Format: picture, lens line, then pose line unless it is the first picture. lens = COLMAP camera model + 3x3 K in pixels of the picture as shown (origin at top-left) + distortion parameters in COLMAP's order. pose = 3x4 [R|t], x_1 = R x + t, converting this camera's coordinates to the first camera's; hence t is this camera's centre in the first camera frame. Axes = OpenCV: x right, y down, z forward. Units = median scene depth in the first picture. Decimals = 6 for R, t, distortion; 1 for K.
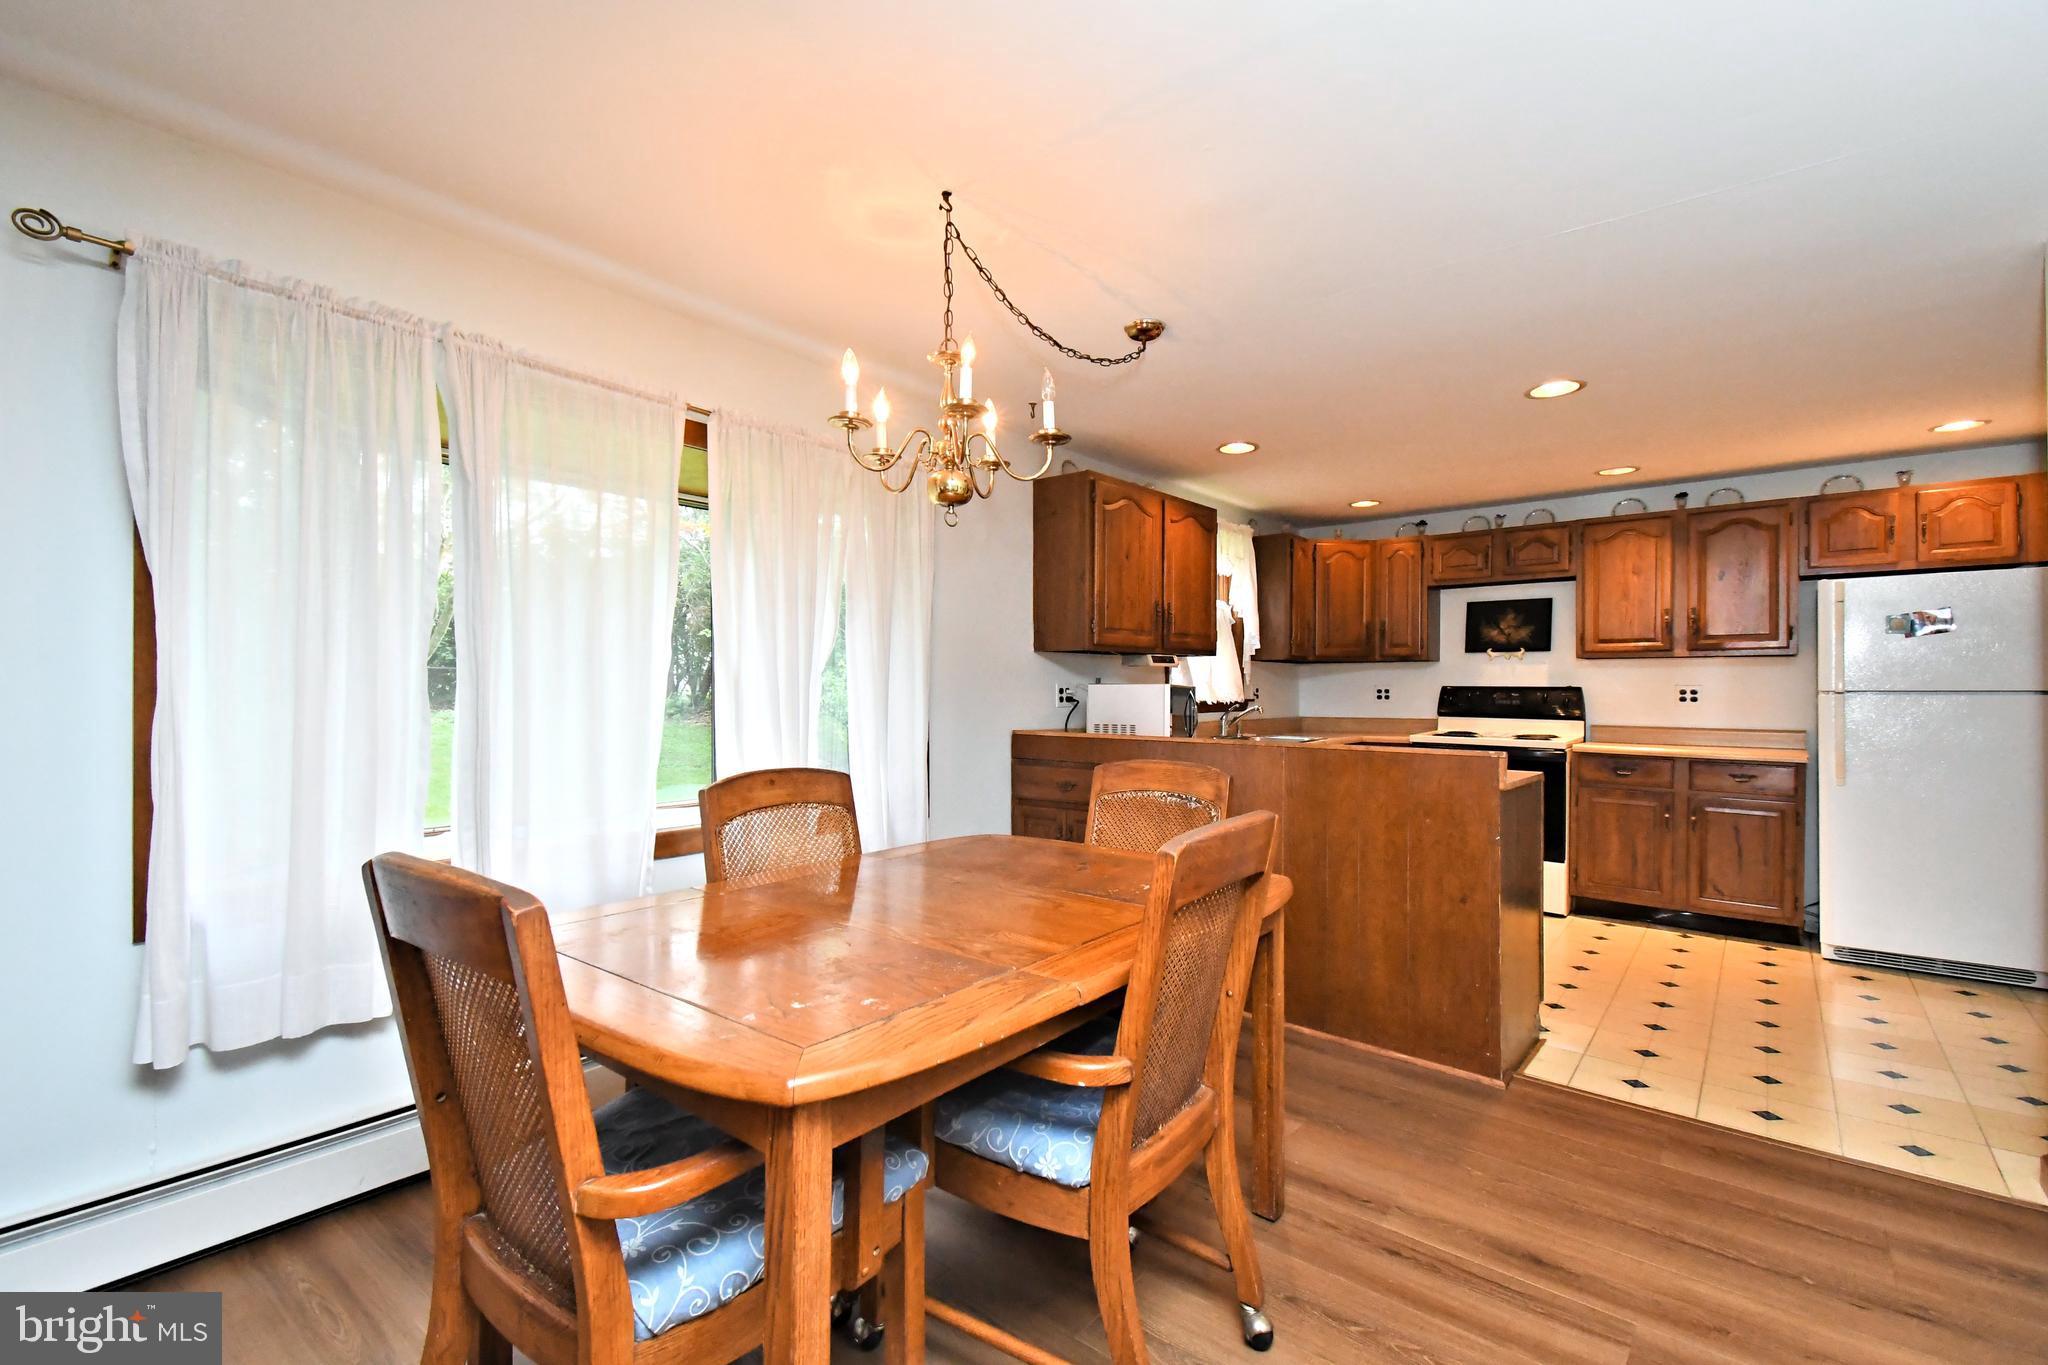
lens RADIAL K [[892.8, 0, 1017.6], [0, 892.8, 677.8], [0, 0, 1]] dist [0.000545, 0.021969]
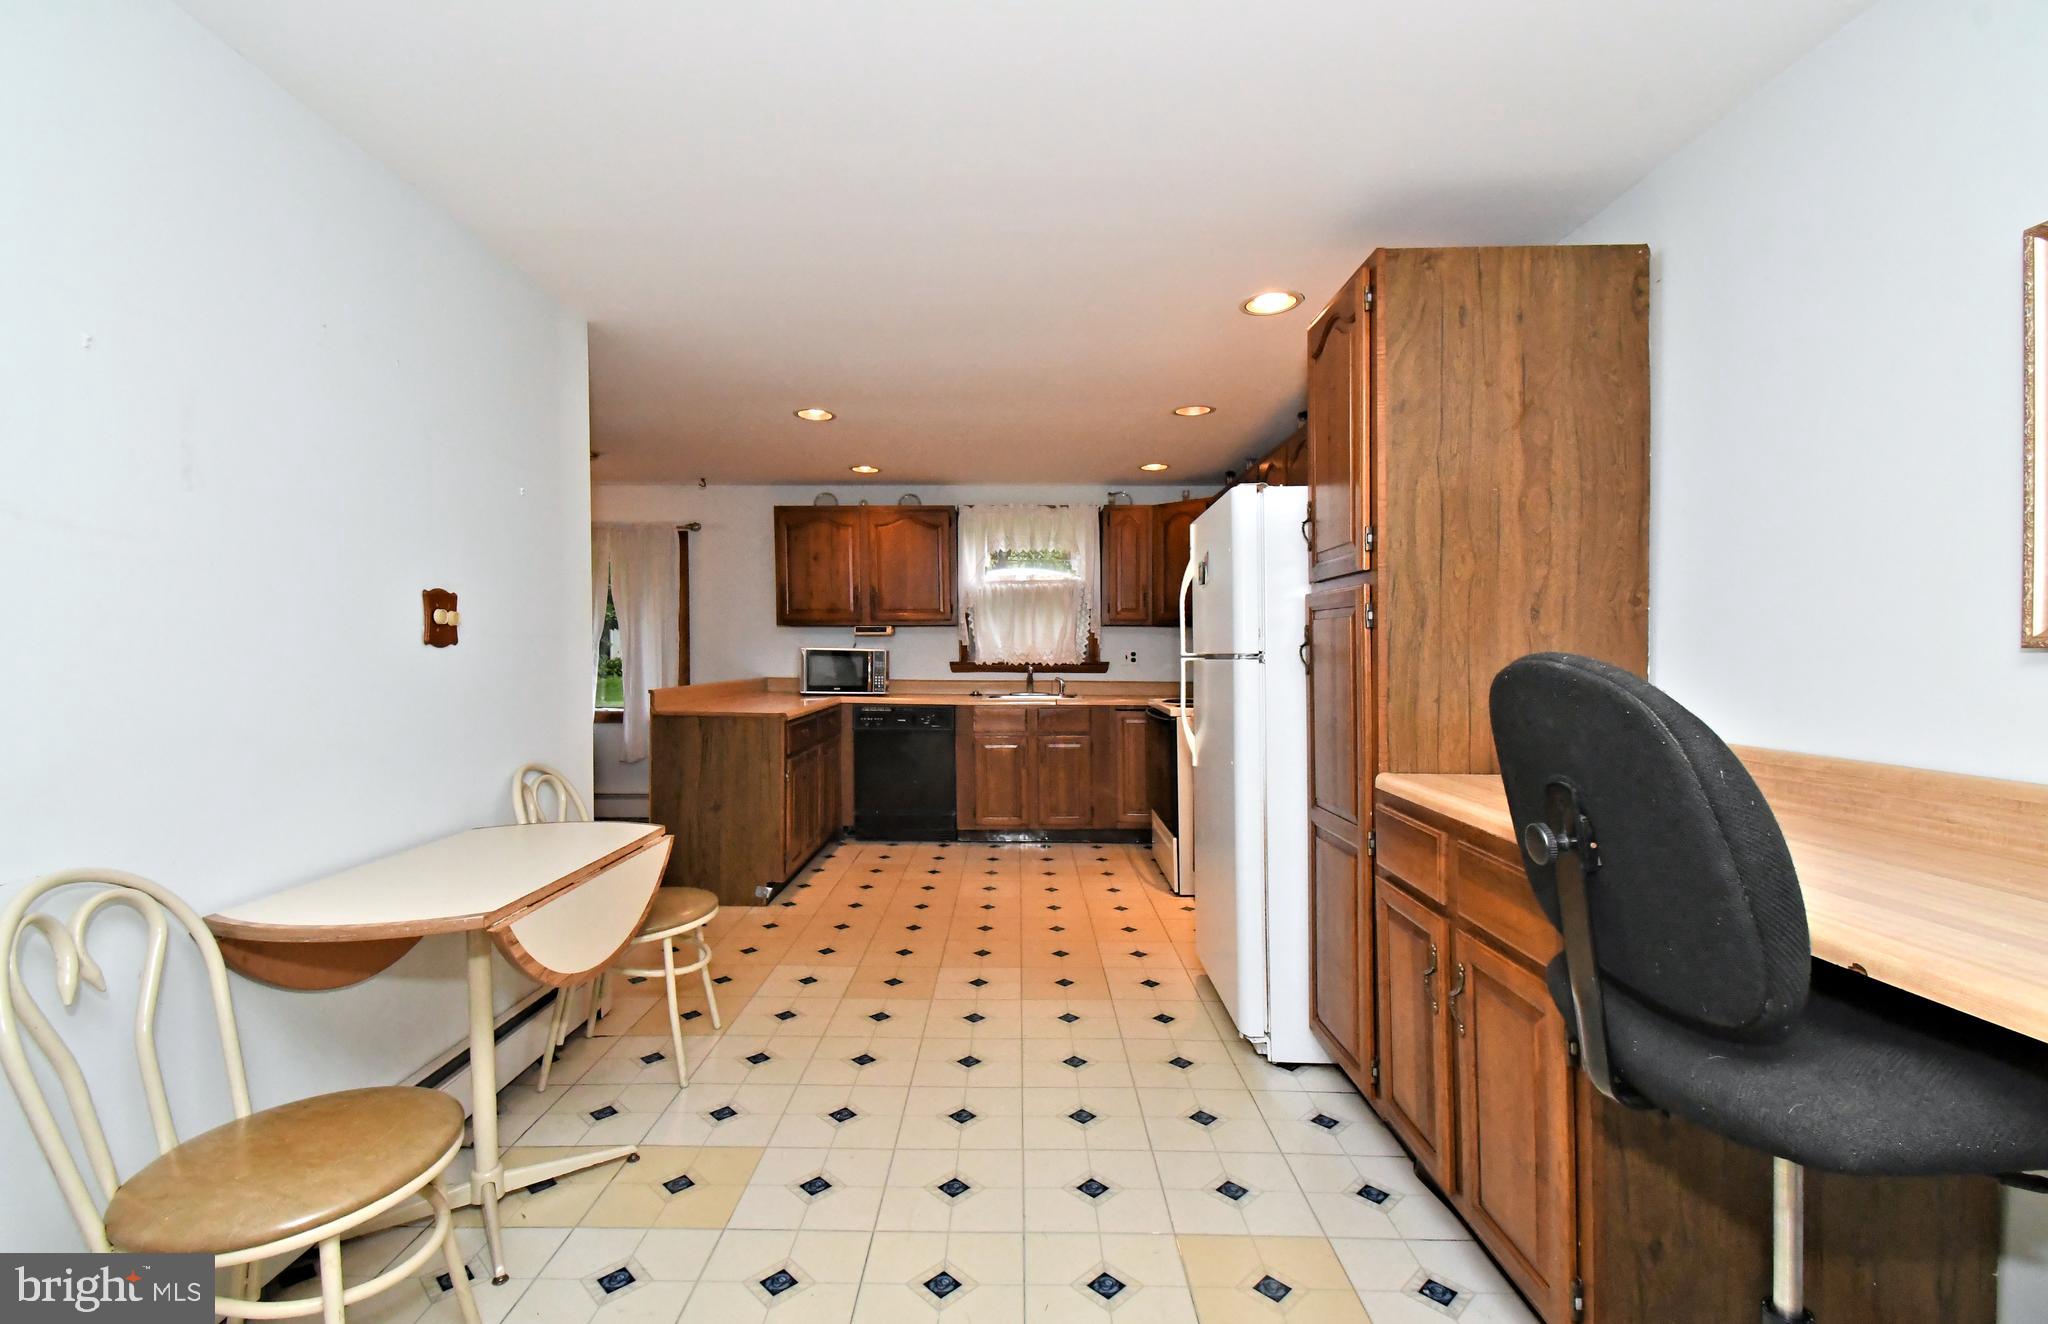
lens RADIAL K [[880.0, 0, 1024.0], [0, 880.0, 662.0], [0, 0, 1]] dist [0.034080, -0.024209]
pose [[0.643994, 0.011363, -0.764946, 1.167077], [0.004456, 0.999817, 0.018604, 0.004798], [0.765018, -0.015389, 0.643825, 0.268944]]
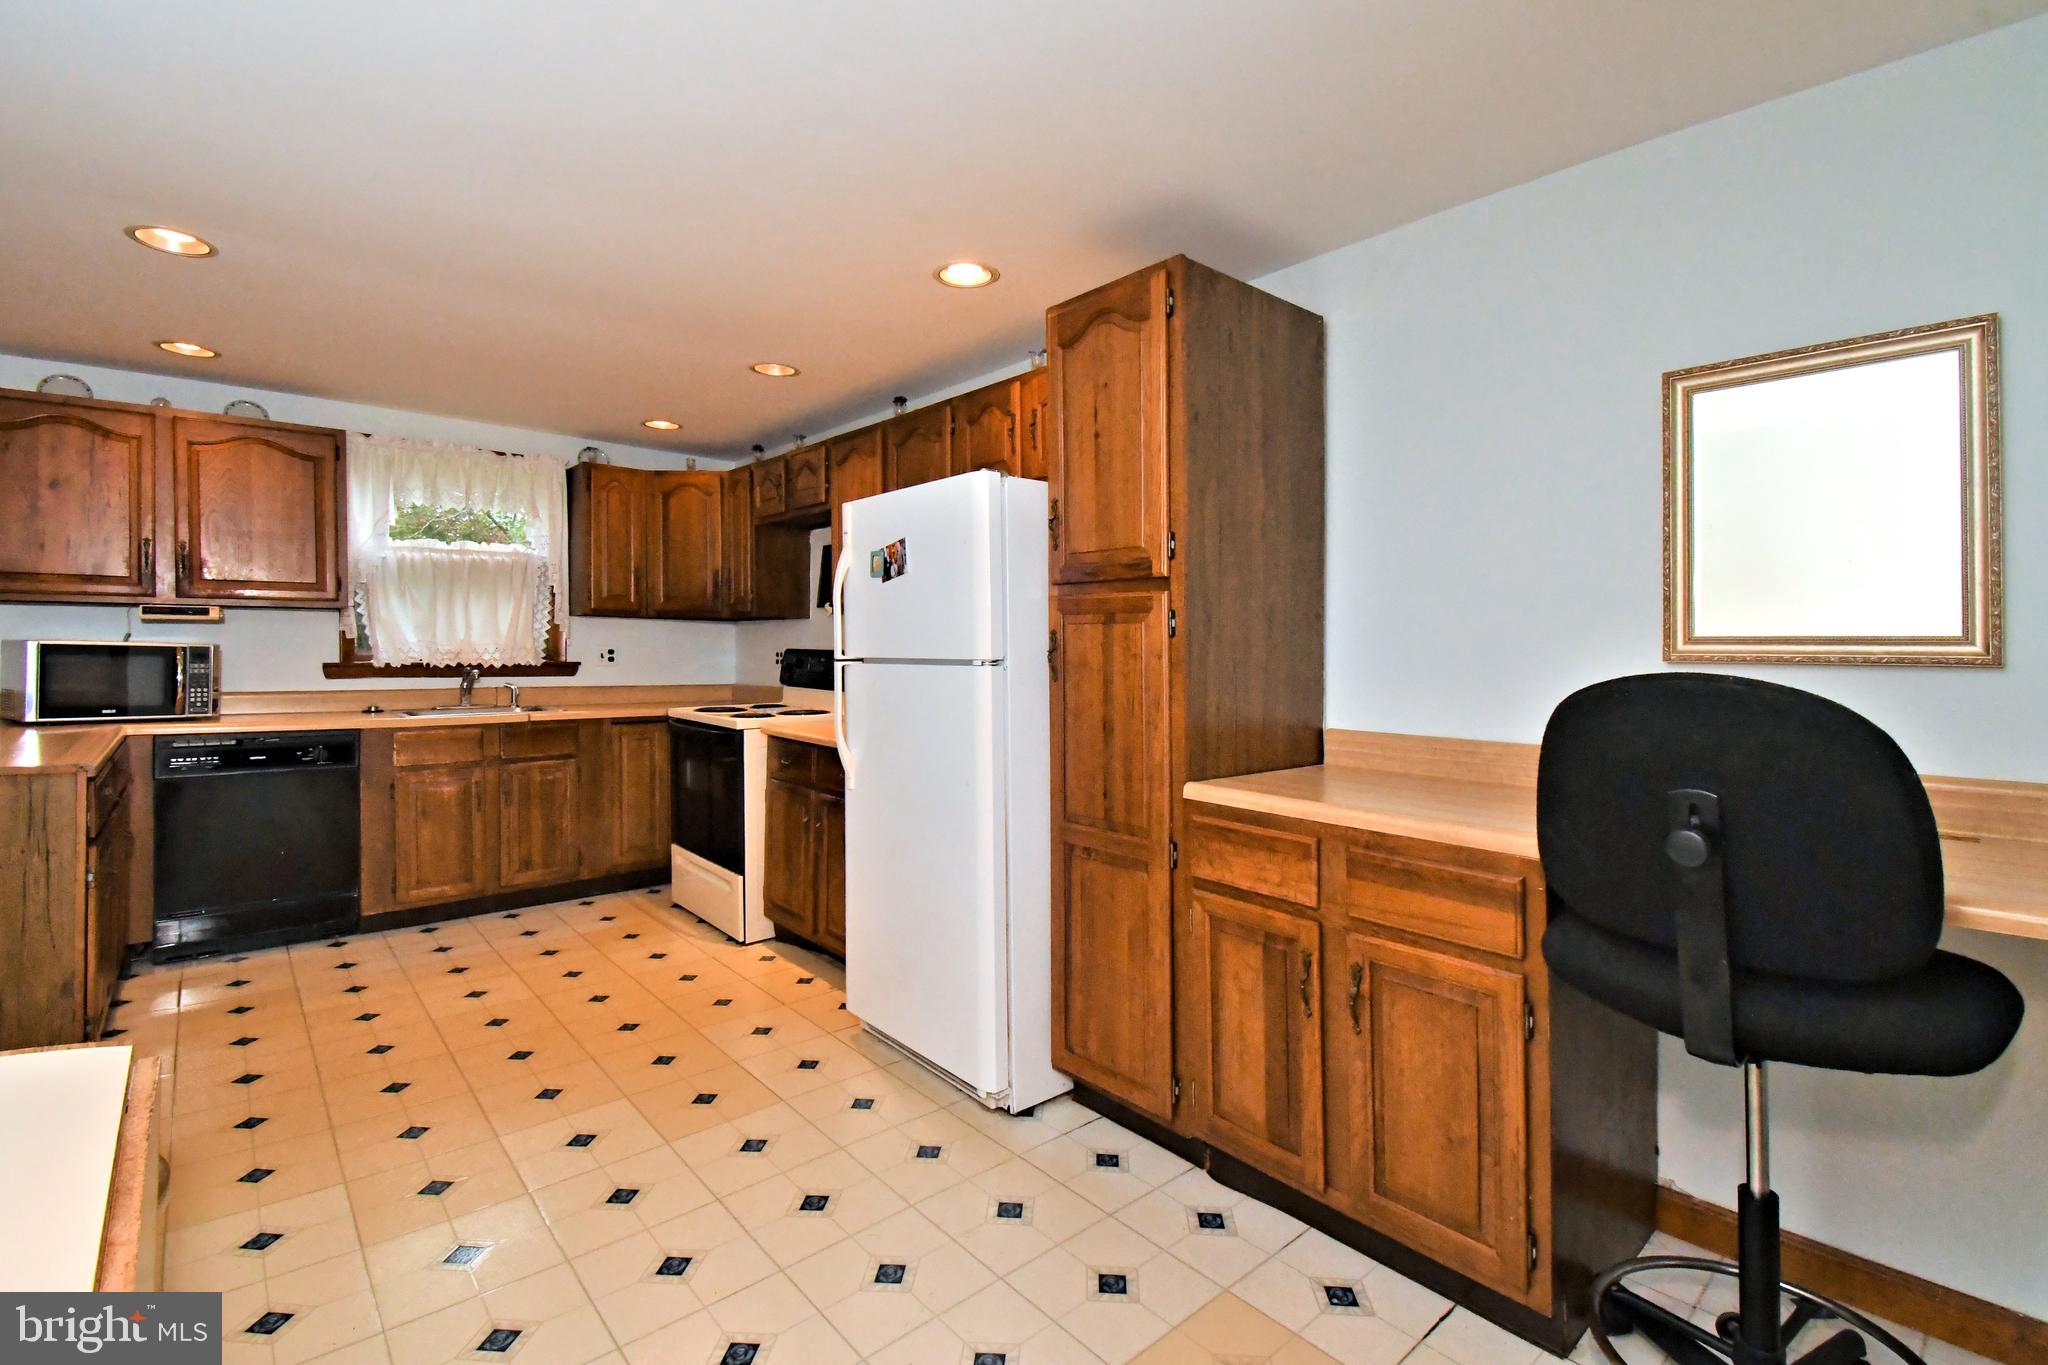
lens RADIAL K [[904.4, 0, 1041.7], [0, 904.4, 646.4], [0, 0, 1]] dist [0.021551, -0.020068]
pose [[0.990031, 0.009958, -0.140498, 0.939262], [-0.009033, 0.999933, 0.007218, -0.000807], [0.140561, -0.005877, 0.990055, 0.238916]]
